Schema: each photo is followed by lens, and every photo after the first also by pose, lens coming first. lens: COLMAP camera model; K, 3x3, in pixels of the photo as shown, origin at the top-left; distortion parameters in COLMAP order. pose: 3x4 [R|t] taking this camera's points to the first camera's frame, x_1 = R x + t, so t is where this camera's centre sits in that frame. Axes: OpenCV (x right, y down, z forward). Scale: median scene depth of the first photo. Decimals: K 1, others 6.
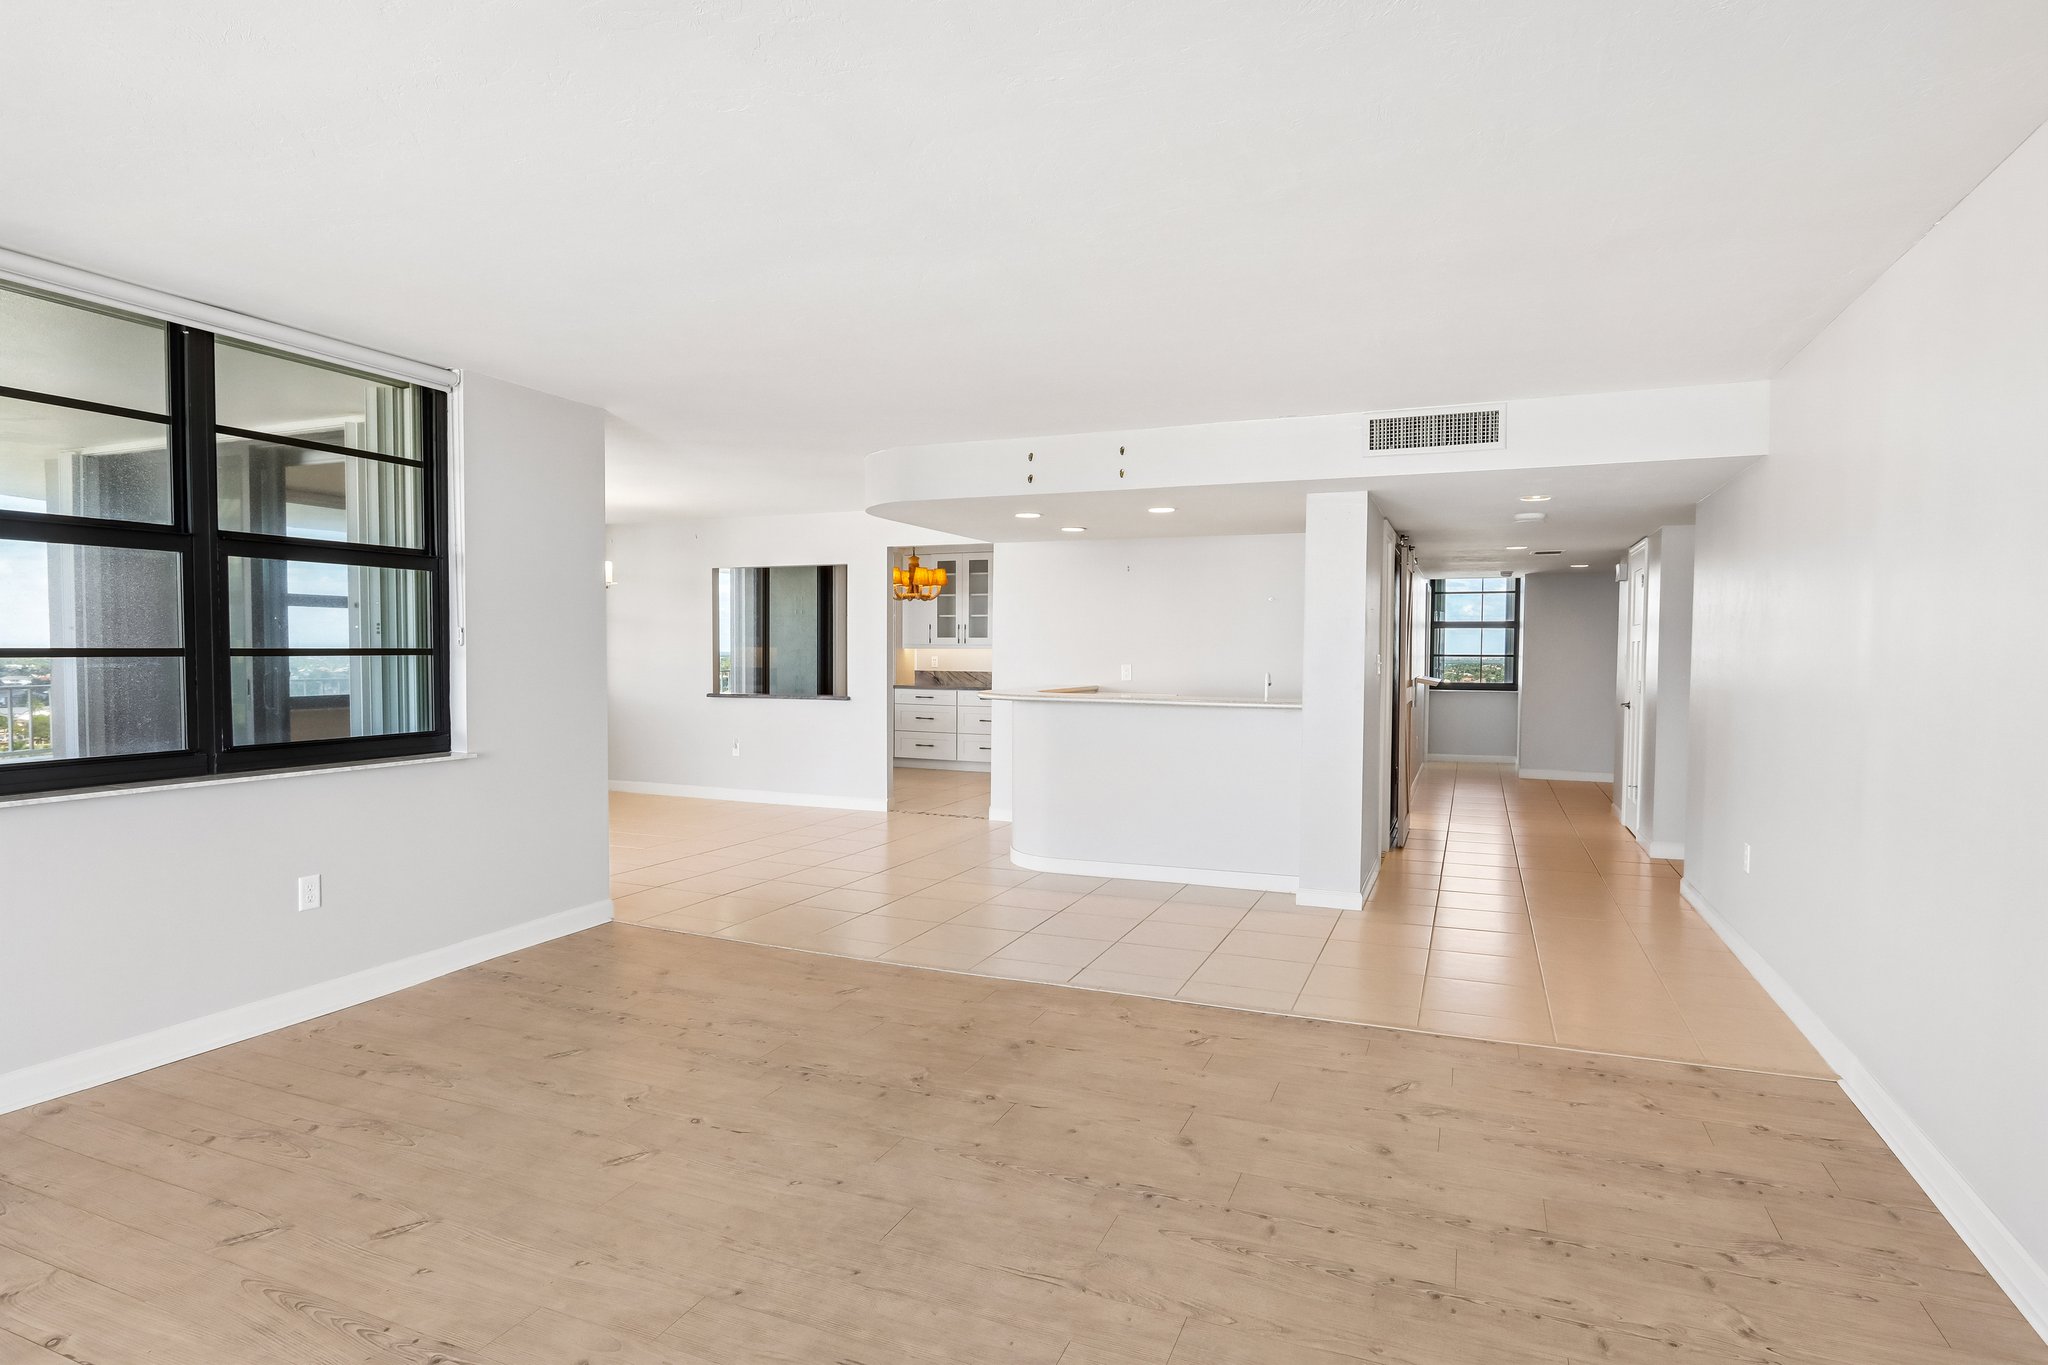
lens RADIAL K [[1095.9, 0, 1024.0], [0, 1095.9, 682.5], [0, 0, 1]] dist [-0.011117, 0.000551]
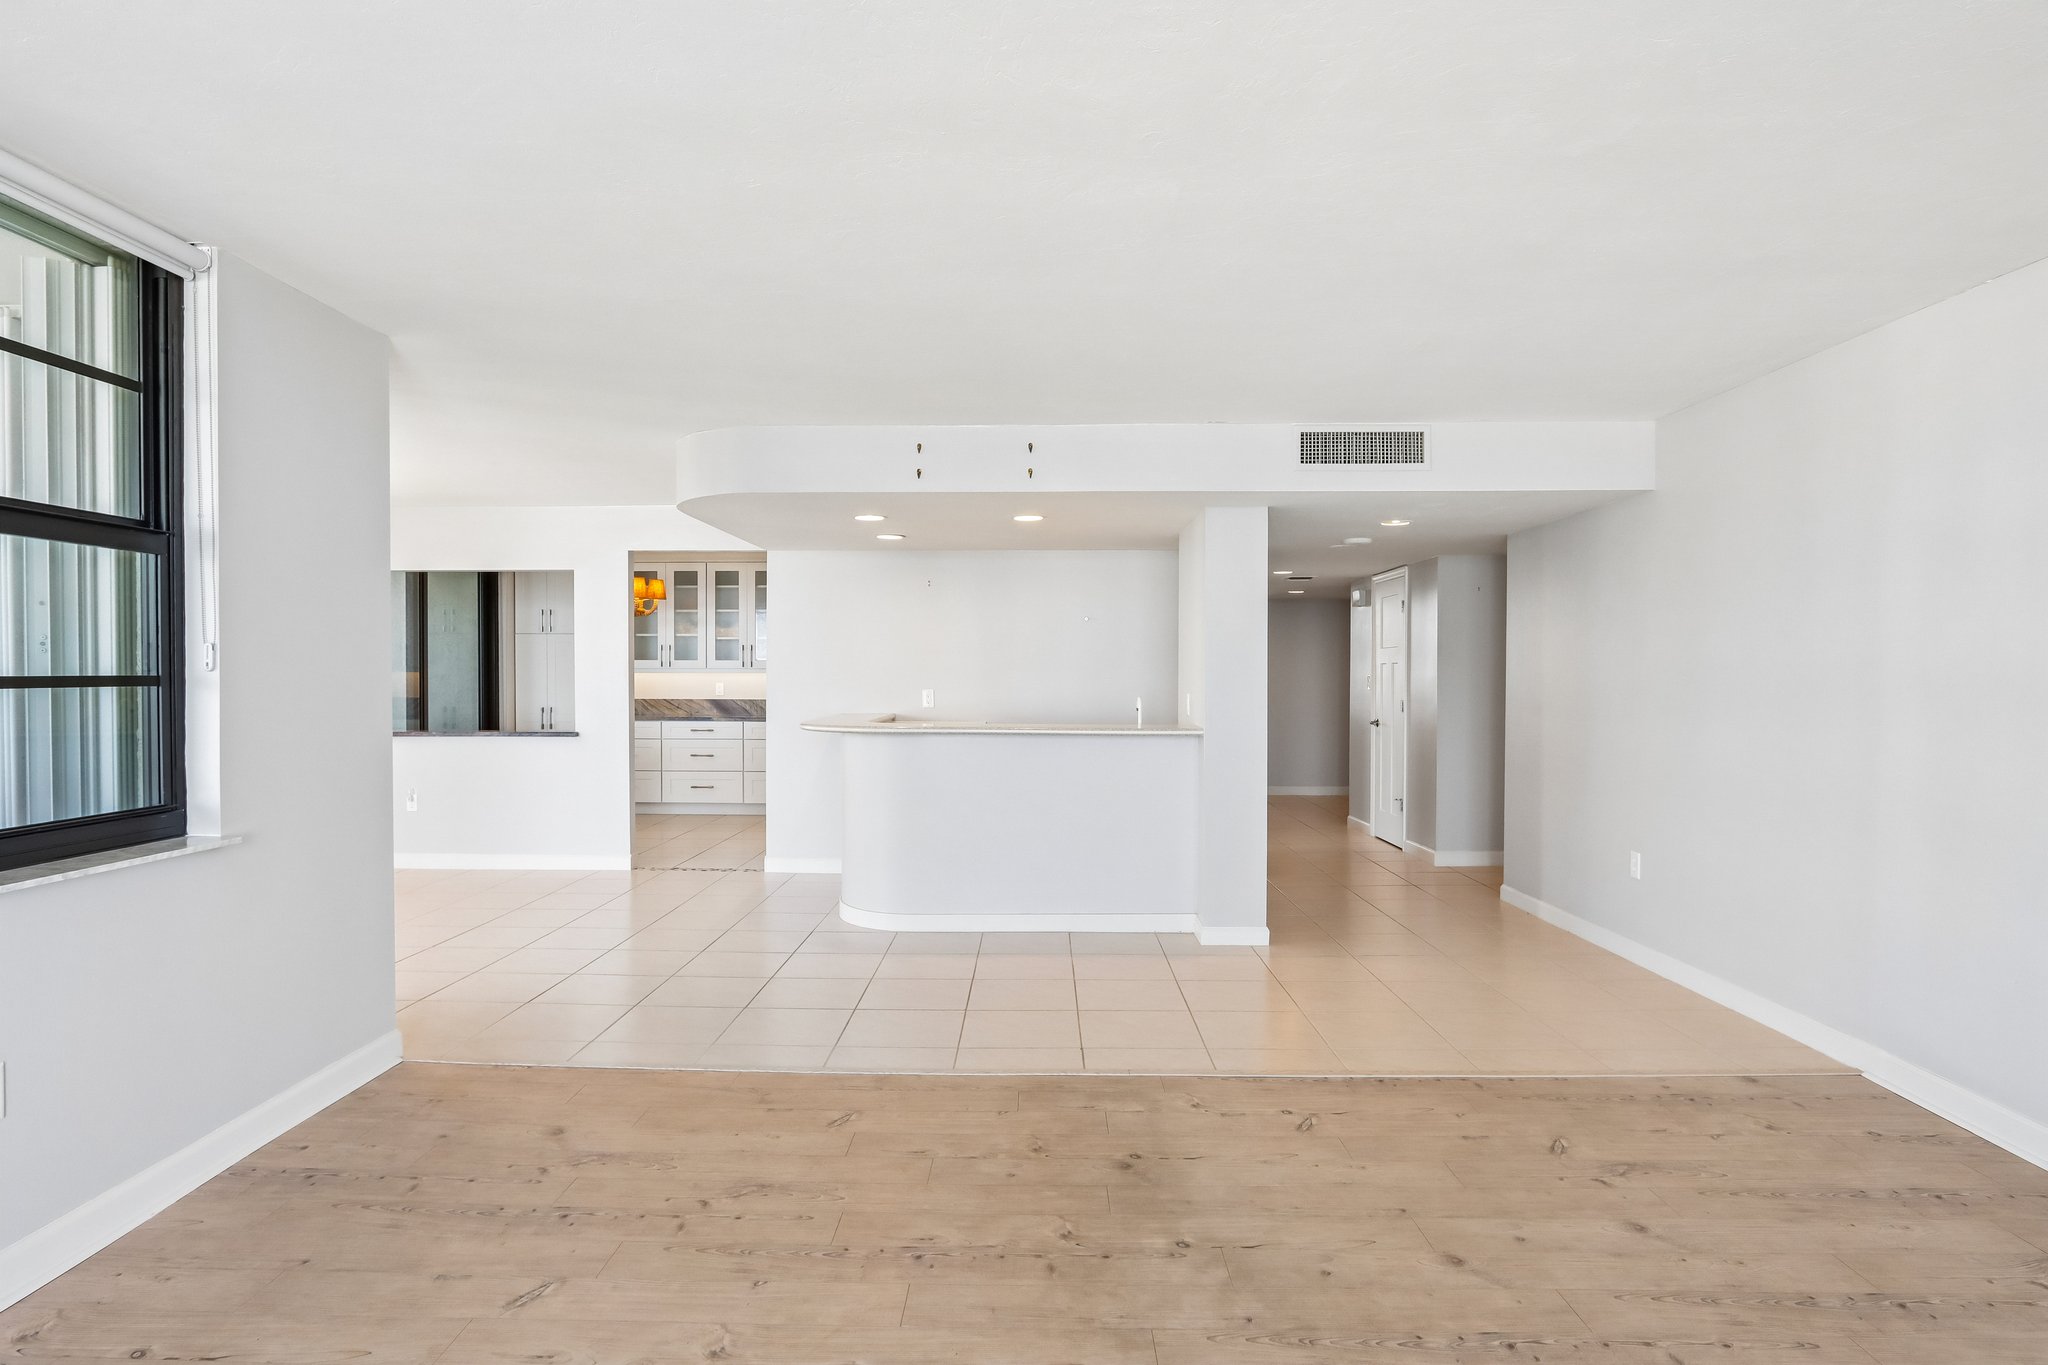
lens RADIAL K [[1114.6, 0, 1026.3], [0, 1114.6, 690.6], [0, 0, 1]] dist [-0.009063, -0.000302]
pose [[0.929789, -0.010190, 0.367951, -0.305116], [0.015319, 0.999822, -0.011020, -0.007644], [-0.367774, 0.015883, 0.929780, 0.212110]]
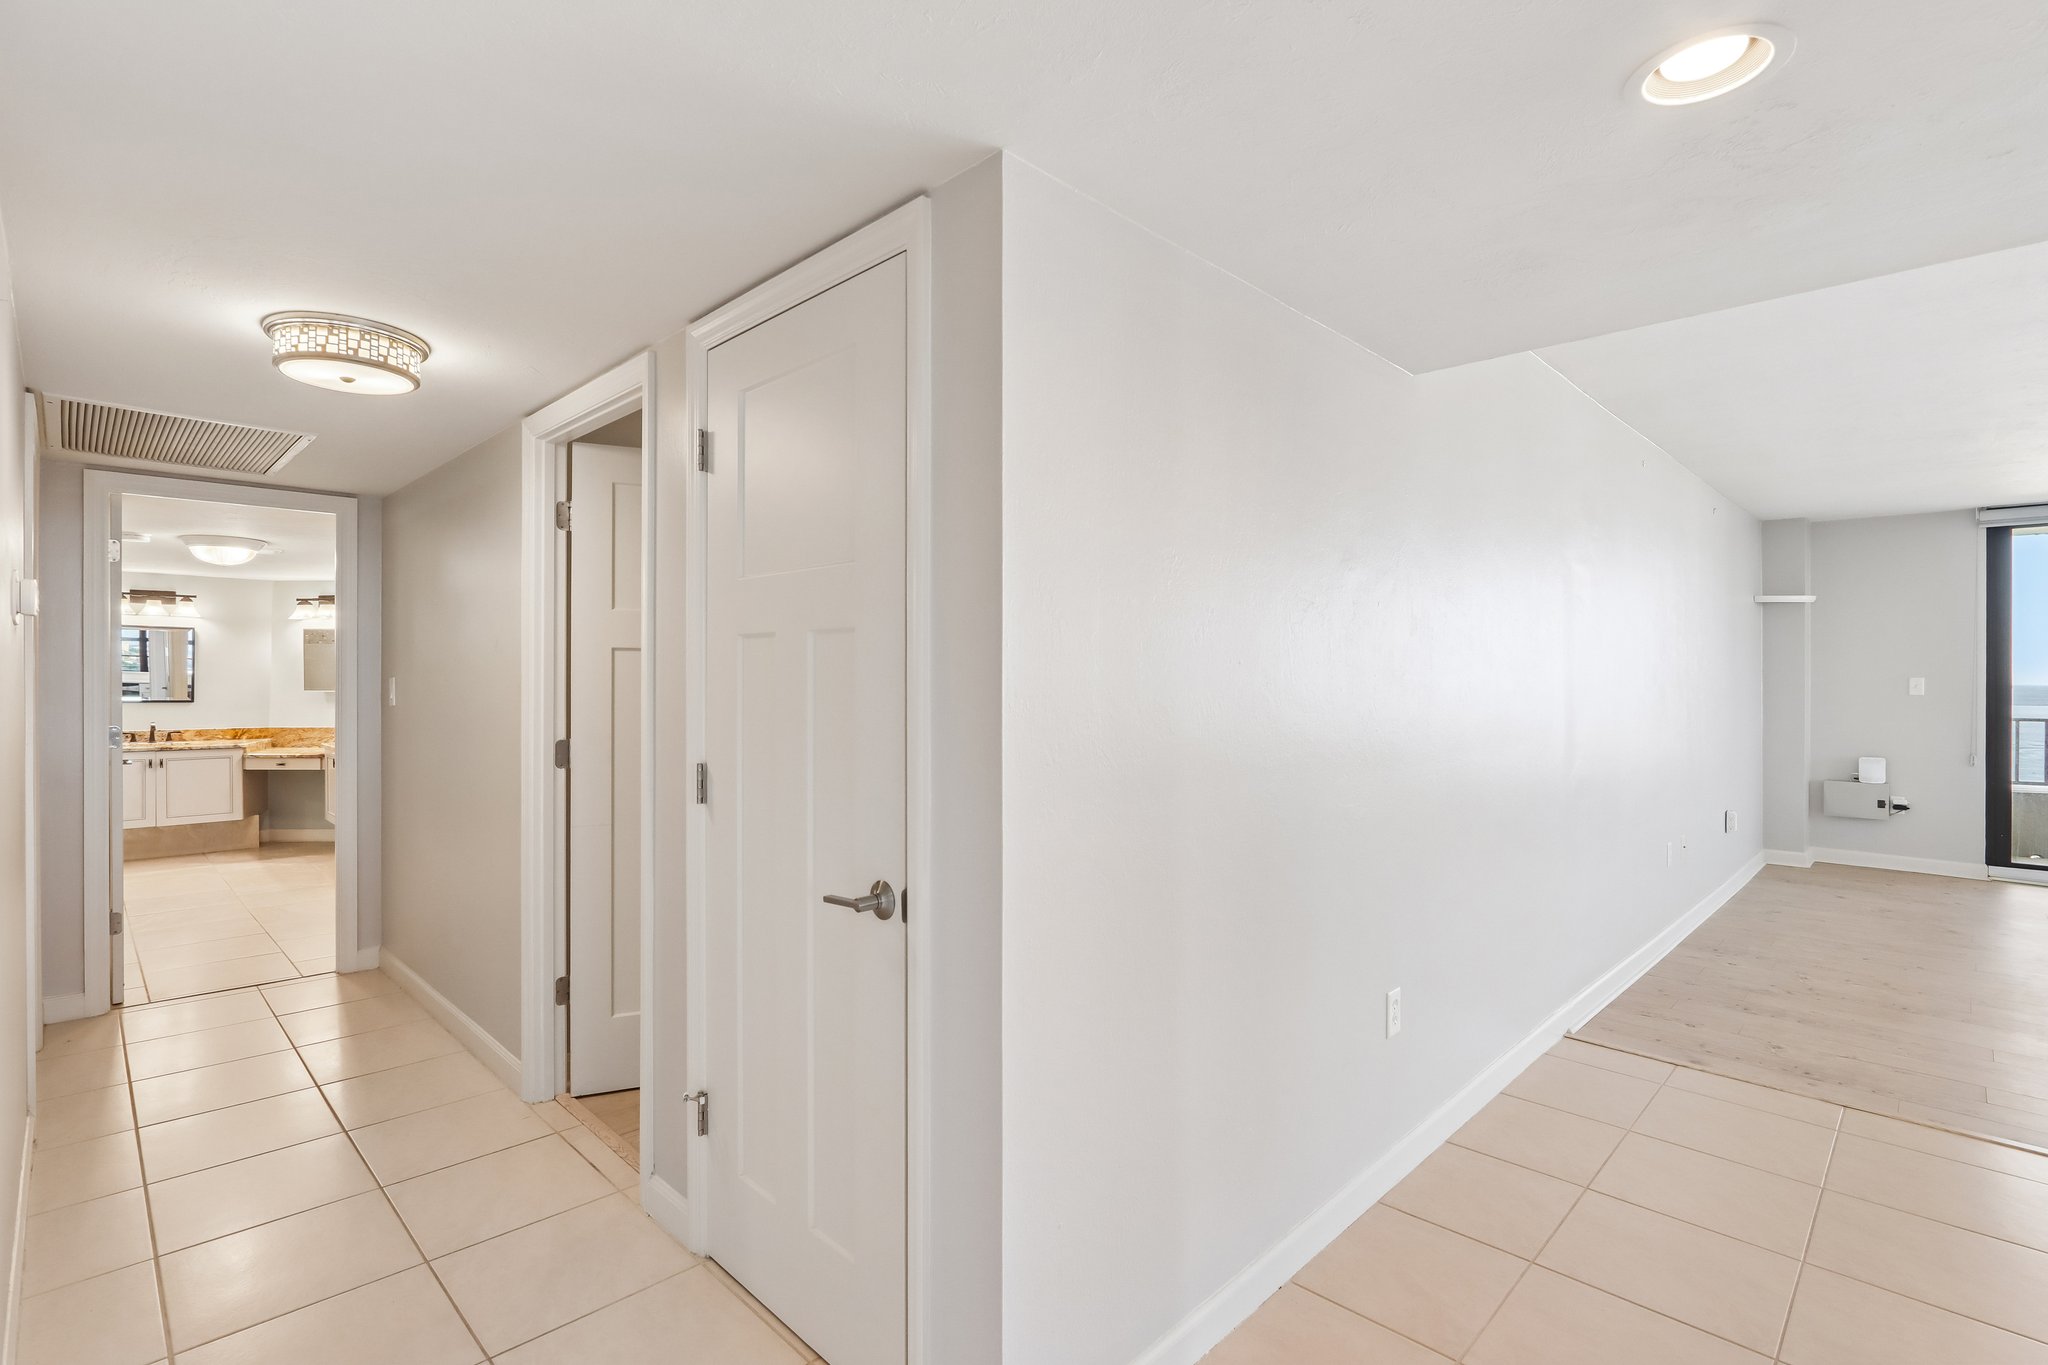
lens RADIAL K [[965.1, 0, 1025.4], [0, 965.1, 687.4], [0, 0, 1]] dist [-0.005448, -0.000976]
pose [[-0.929039, -0.004803, 0.369950, 0.685012], [0.007064, 0.999503, 0.030715, -0.043842], [-0.369914, 0.031149, -0.928544, 1.645018]]
